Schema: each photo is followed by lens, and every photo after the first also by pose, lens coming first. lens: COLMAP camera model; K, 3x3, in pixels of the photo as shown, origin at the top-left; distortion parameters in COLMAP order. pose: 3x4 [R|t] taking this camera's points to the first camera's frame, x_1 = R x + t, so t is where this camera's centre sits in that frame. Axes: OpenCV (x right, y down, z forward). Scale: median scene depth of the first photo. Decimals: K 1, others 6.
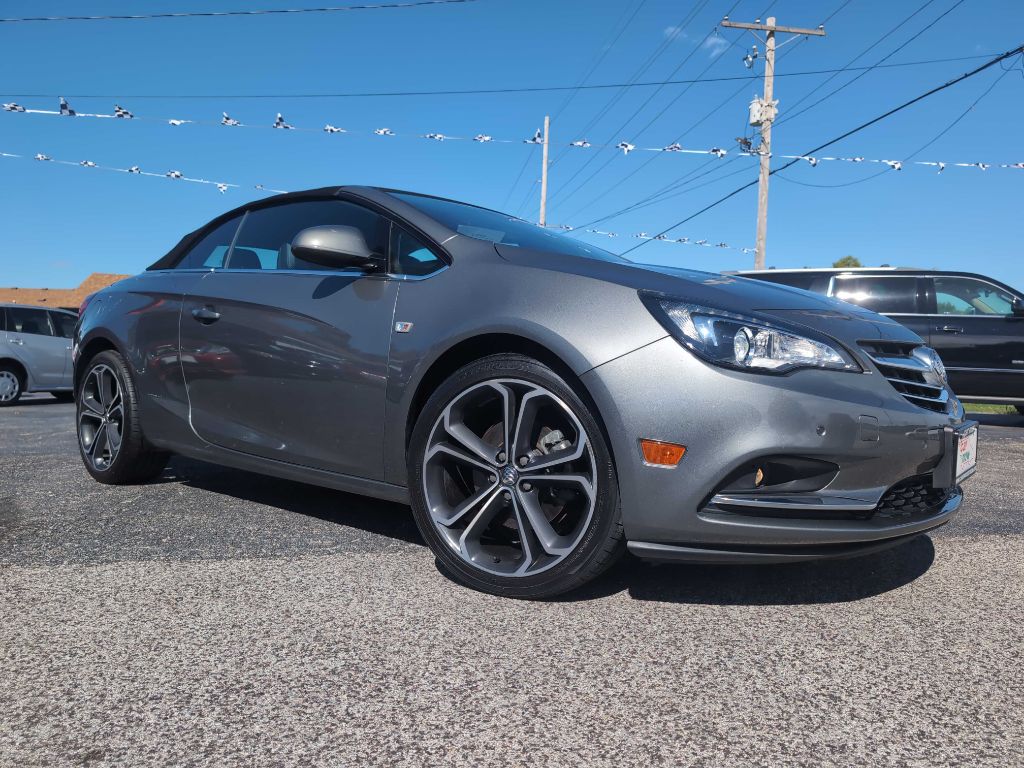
lens RADIAL K [[739.1, 0, 517.9], [0, 739.1, 385.4], [0, 0, 1]] dist [0.014153, -0.009488]
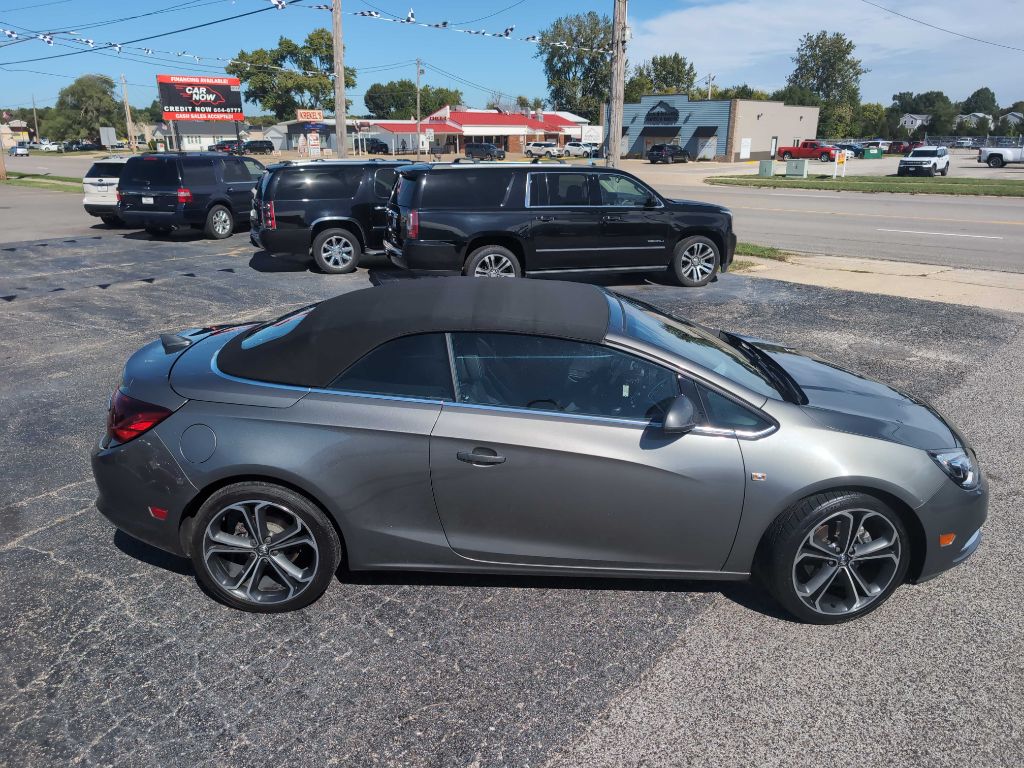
lens RADIAL K [[739.1, 0, 511.5], [0, 739.1, 374.0], [0, 0, 1]] dist [0.014153, -0.009488]
pose [[0.784454, -0.202076, 0.586342, -1.440896], [0.030089, 0.956716, 0.289465, -0.756958], [-0.619457, -0.209429, 0.756580, 0.277114]]
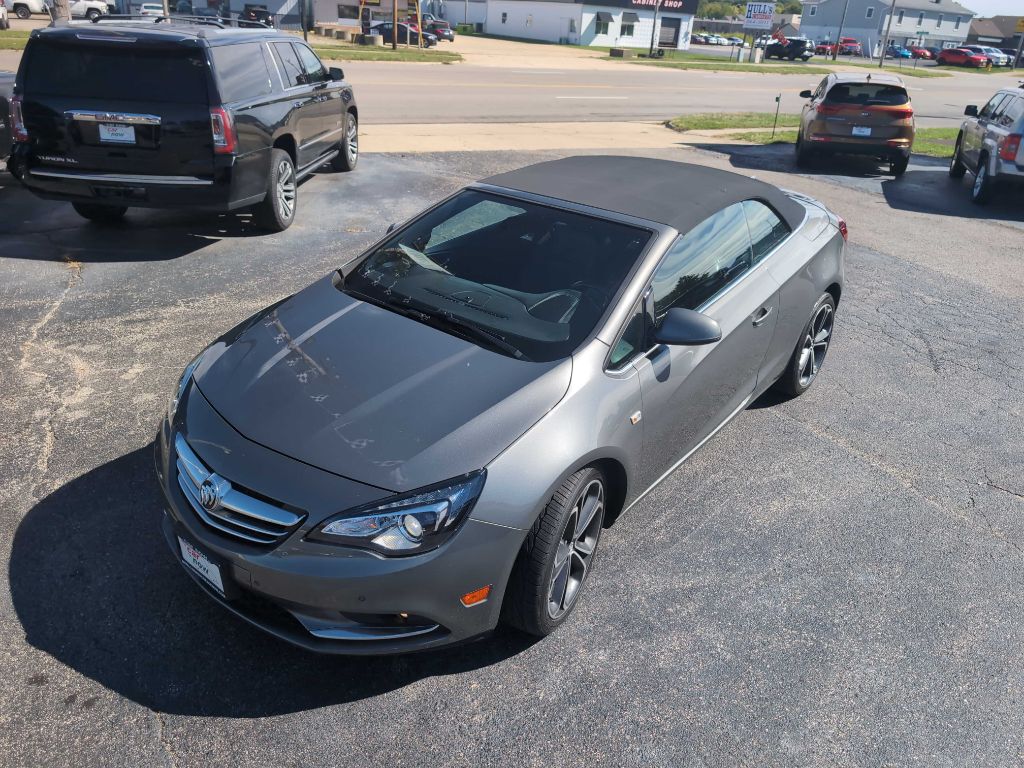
lens RADIAL K [[739.1, 0, 526.3], [0, 739.1, 368.5], [0, 0, 1]] dist [0.014153, -0.009488]
pose [[-0.334428, -0.431567, 0.837800, -2.269865], [-0.036660, 0.894271, 0.446023, -0.836571], [-0.941708, 0.118449, -0.314890, 4.299967]]
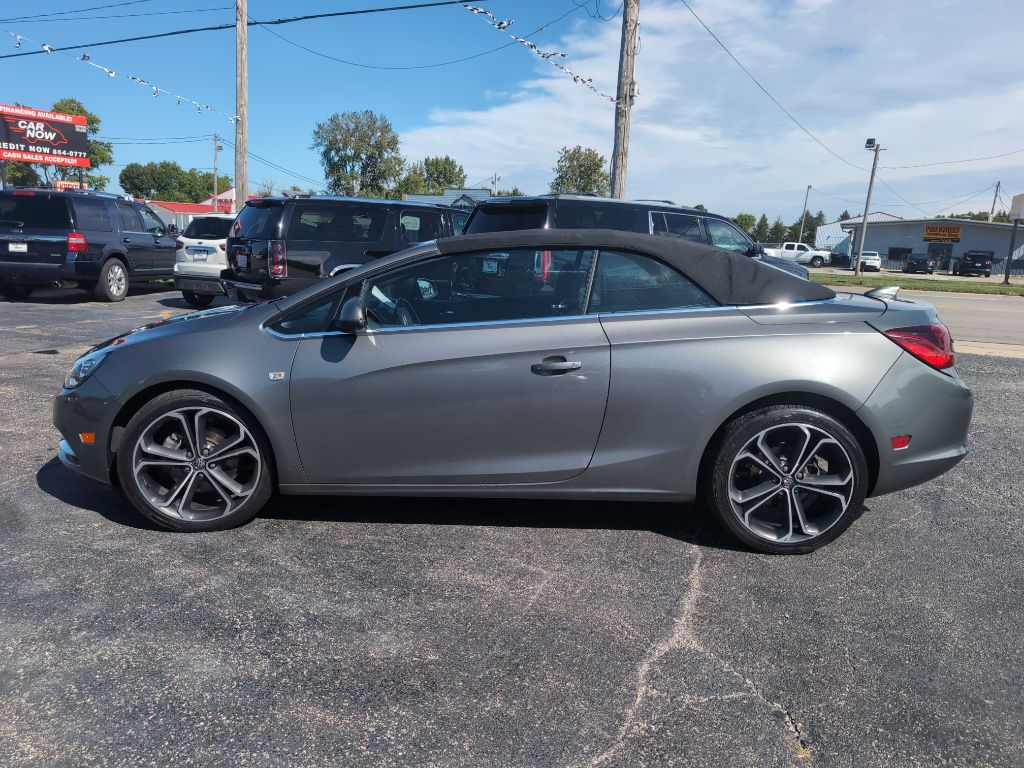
lens RADIAL K [[739.1, 0, 506.3], [0, 739.1, 380.6], [0, 0, 1]] dist [0.014153, -0.009488]
pose [[0.561128, -0.146753, 0.814616, -2.212904], [-0.006576, 0.983336, 0.181677, -0.423398], [-0.827703, -0.107301, 0.550812, 2.438213]]
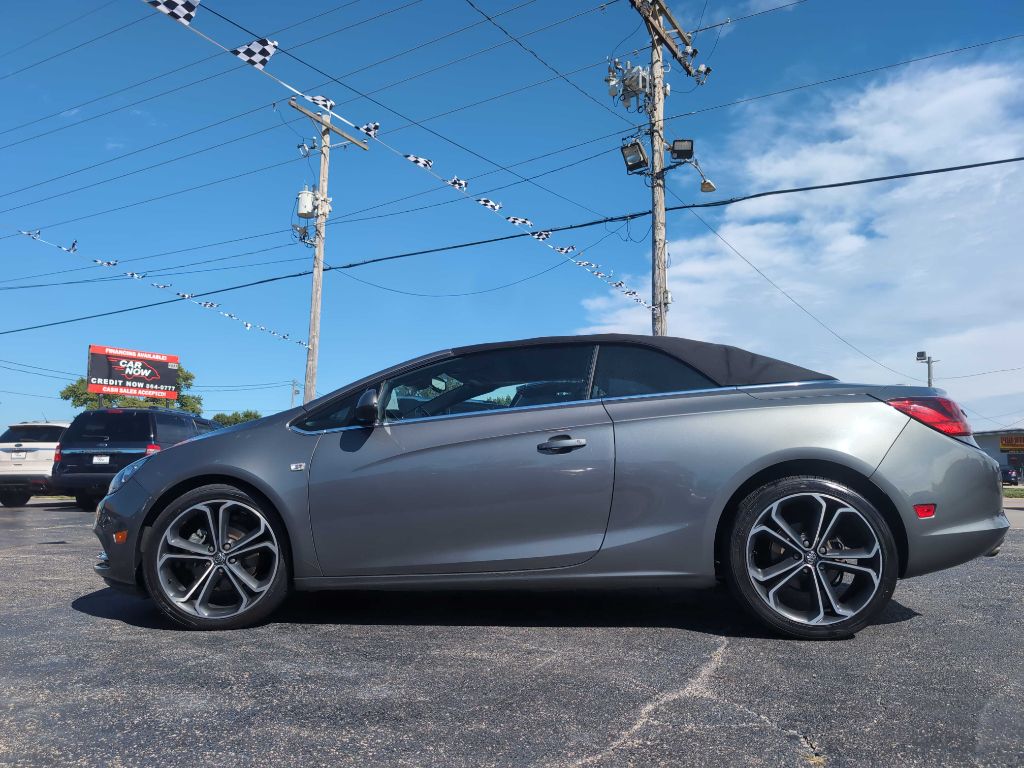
lens RADIAL K [[739.1, 0, 503.5], [0, 739.1, 386.0], [0, 0, 1]] dist [0.014153, -0.009488]
pose [[0.631791, 0.080581, 0.770939, -2.208521], [0.027457, 0.991631, -0.126150, -0.108071], [-0.774653, 0.100868, 0.624291, 2.298587]]
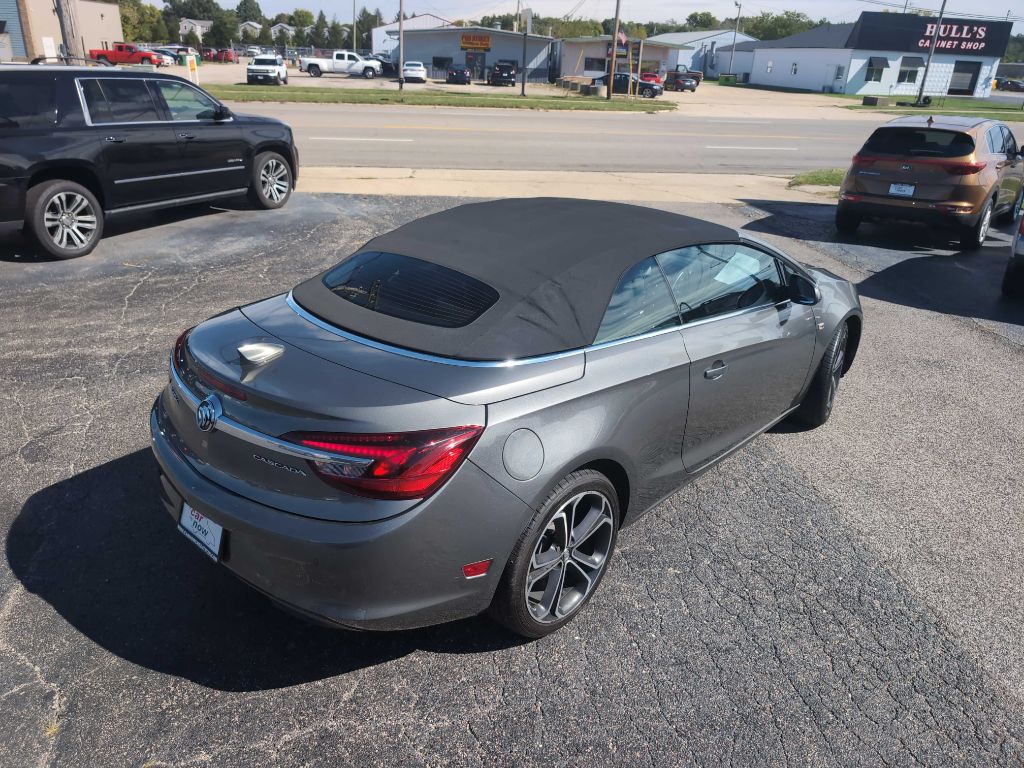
lens RADIAL K [[739.1, 0, 514.2], [0, 739.1, 391.4], [0, 0, 1]] dist [0.014153, -0.009488]
pose [[0.045173, -0.421781, 0.905572, -2.098401], [-0.006148, 0.906362, 0.422456, -0.768657], [-0.998960, -0.024651, 0.038350, 1.830810]]
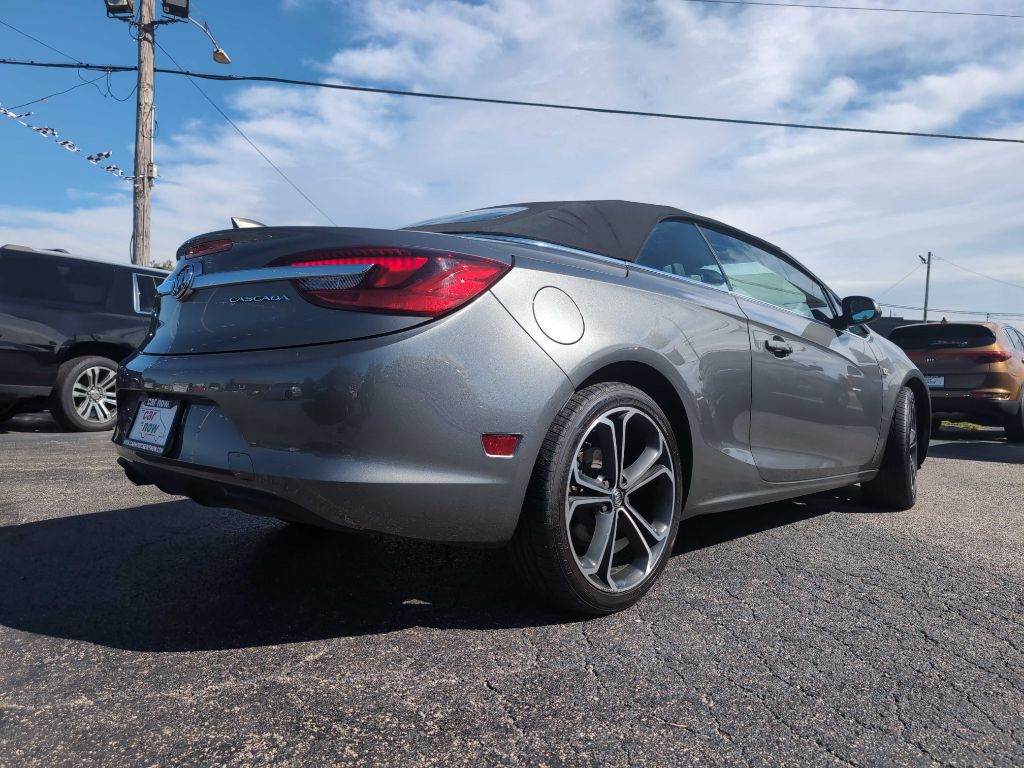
lens RADIAL K [[739.1, 0, 515.5], [0, 739.1, 376.5], [0, 0, 1]] dist [0.014153, -0.009488]
pose [[0.074935, -0.018435, 0.997018, -2.032202], [0.007821, 0.999809, 0.017898, -0.113040], [-0.997158, 0.006457, 0.075065, 1.843616]]
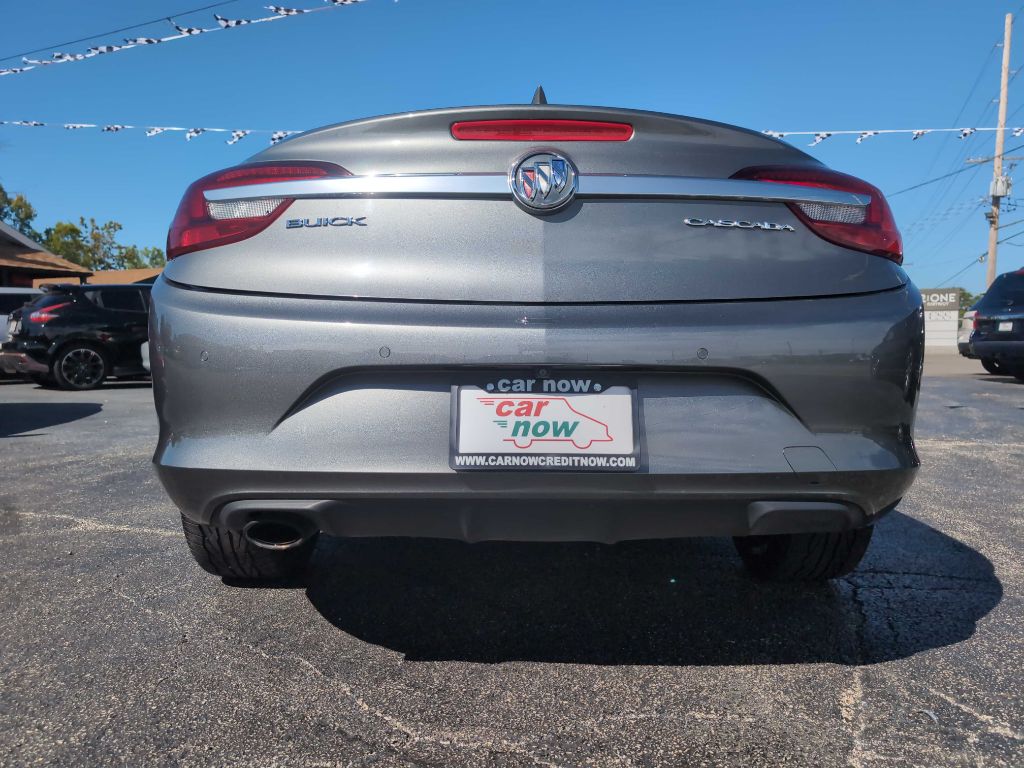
lens RADIAL K [[739.1, 0, 521.2], [0, 739.1, 381.7], [0, 0, 1]] dist [0.014153, -0.009488]
pose [[0.856953, 0.018785, -0.515053, 0.223775], [-0.006163, 0.999638, 0.026204, -0.076289], [0.515358, -0.019281, 0.856758, 2.095459]]
